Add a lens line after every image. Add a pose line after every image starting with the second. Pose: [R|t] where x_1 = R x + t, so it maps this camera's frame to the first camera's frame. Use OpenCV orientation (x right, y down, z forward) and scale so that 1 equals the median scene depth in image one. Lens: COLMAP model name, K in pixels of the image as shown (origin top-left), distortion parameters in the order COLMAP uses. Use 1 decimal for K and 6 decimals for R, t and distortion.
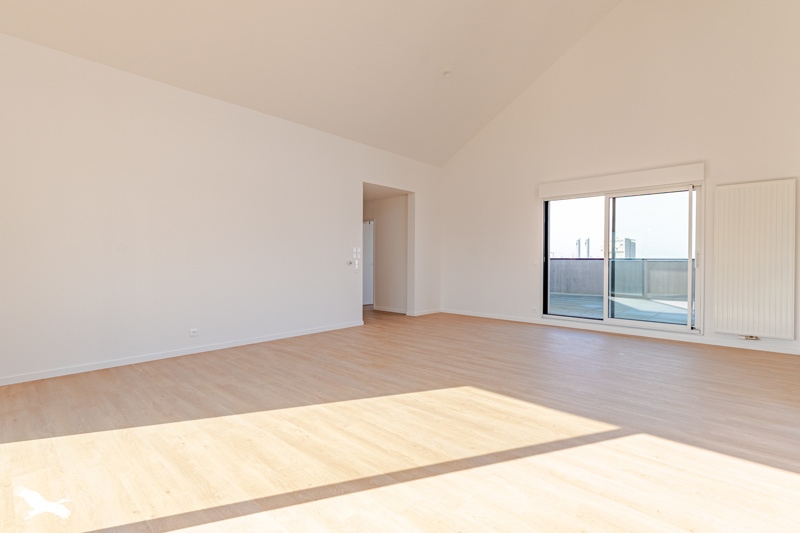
lens RADIAL K [[379.0, 0, 396.7], [0, 379.0, 263.1], [0, 0, 1]] dist [-0.003647, 0.000520]
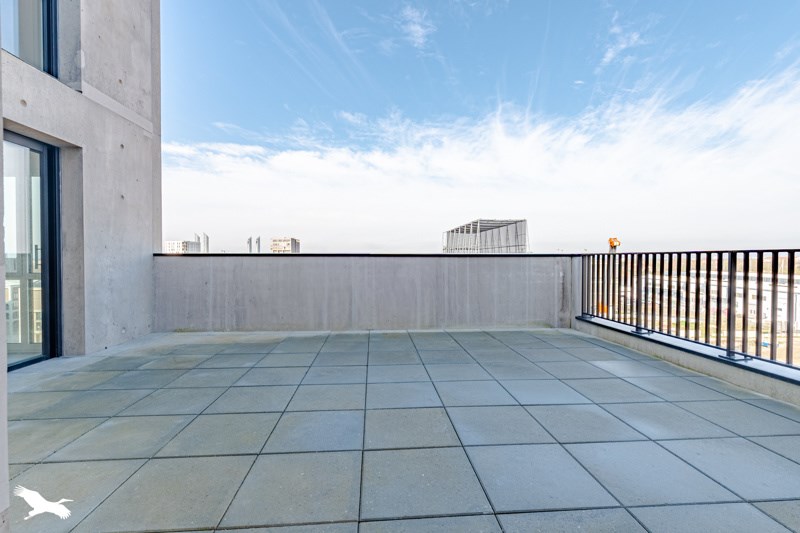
lens RADIAL K [[379.0, 0, 401.4], [0, 379.0, 260.8], [0, 0, 1]] dist [-0.003647, 0.000520]
pose [[0.676061, -0.009714, 0.736781, 0.907378], [0.010985, 0.999935, 0.003104, -0.013033], [-0.736764, 0.005995, 0.676124, 1.994419]]
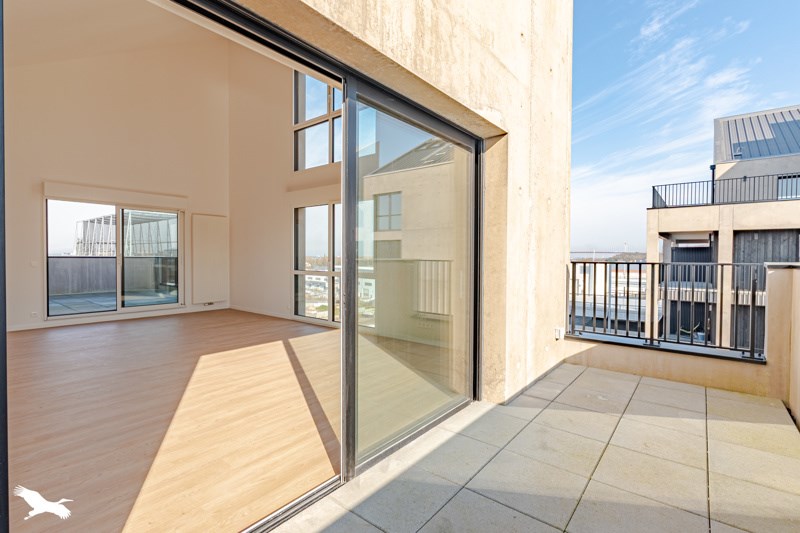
lens RADIAL K [[379.0, 0, 404.1], [0, 379.0, 265.4], [0, 0, 1]] dist [-0.003647, 0.000520]
pose [[-0.080354, -0.029488, 0.996330, -1.401810], [0.003012, 0.999551, 0.029826, -0.048975], [-0.996762, 0.005398, -0.080229, 0.372657]]
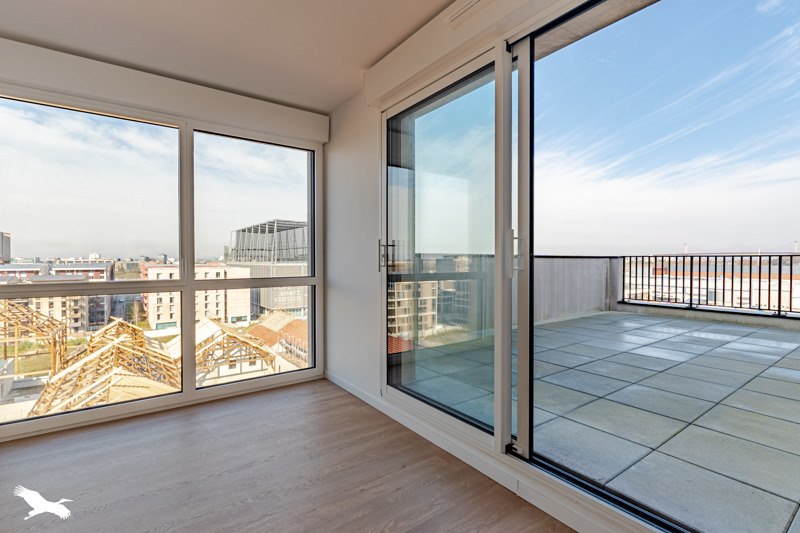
lens RADIAL K [[379.0, 0, 401.1], [0, 379.0, 273.6], [0, 0, 1]] dist [-0.003647, 0.000520]
pose [[0.187627, -0.039108, 0.981461, 0.173171], [0.008191, 0.999235, 0.038251, -0.022723], [-0.982206, 0.000862, 0.187804, 3.401994]]
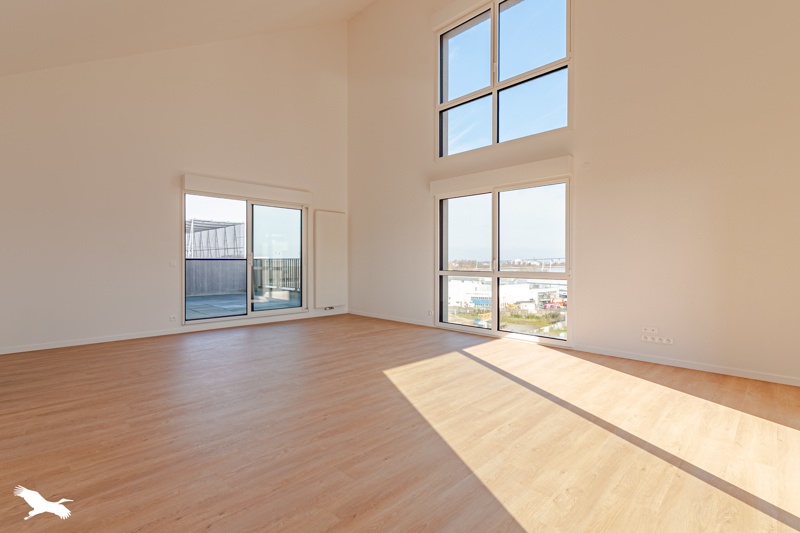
lens RADIAL K [[379.0, 0, 401.4], [0, 379.0, 263.4], [0, 0, 1]] dist [-0.003647, 0.000520]
pose [[0.033875, -0.011101, 0.999364, -1.049742], [0.008069, 0.999909, 0.010834, -0.012284], [-0.999394, 0.007697, 0.033962, 1.009485]]
